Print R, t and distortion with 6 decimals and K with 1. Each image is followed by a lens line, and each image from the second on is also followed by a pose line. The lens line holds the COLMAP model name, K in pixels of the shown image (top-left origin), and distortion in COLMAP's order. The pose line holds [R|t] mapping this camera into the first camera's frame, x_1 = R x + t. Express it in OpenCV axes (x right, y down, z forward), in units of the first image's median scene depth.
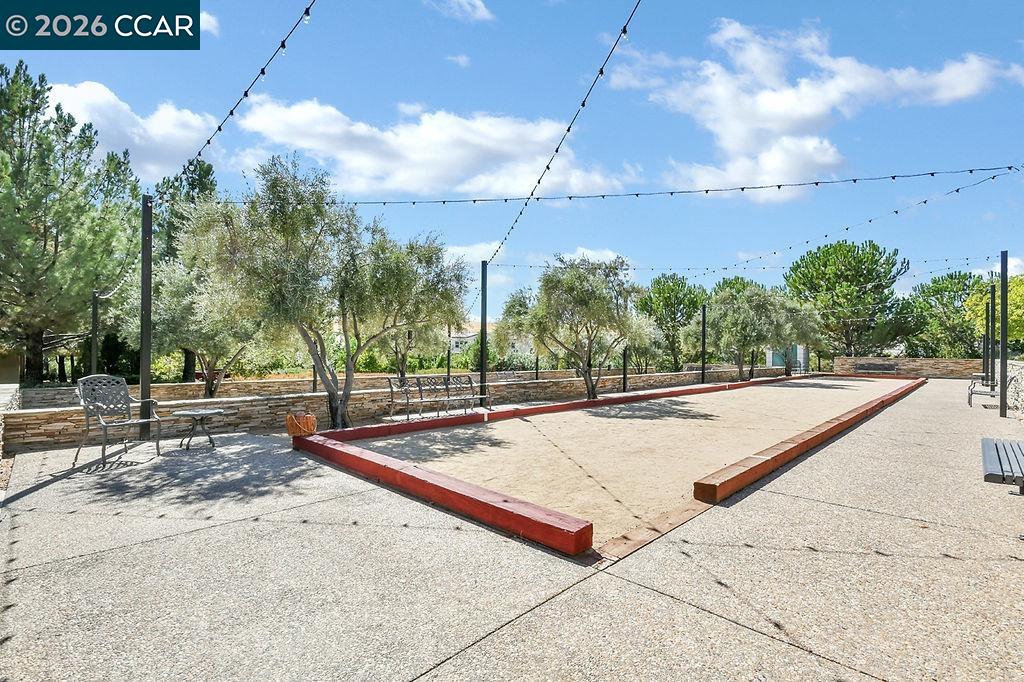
lens RADIAL K [[466.6, 0, 519.7], [0, 466.6, 345.5], [0, 0, 1]] dist [-0.000025, -0.000559]
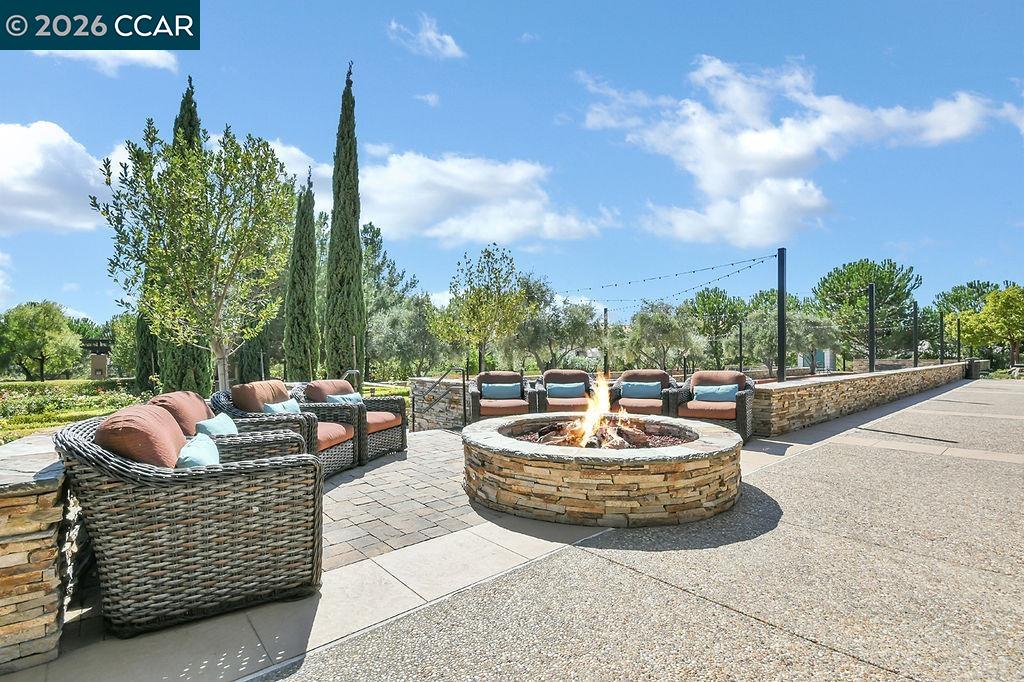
lens RADIAL K [[466.6, 0, 514.4], [0, 466.6, 347.8], [0, 0, 1]] dist [-0.000025, -0.000559]
pose [[0.996287, -0.010874, -0.085402, -0.089774], [0.010958, 0.999940, 0.000523, -0.013611], [0.085392, -0.001457, 0.996346, -0.252767]]
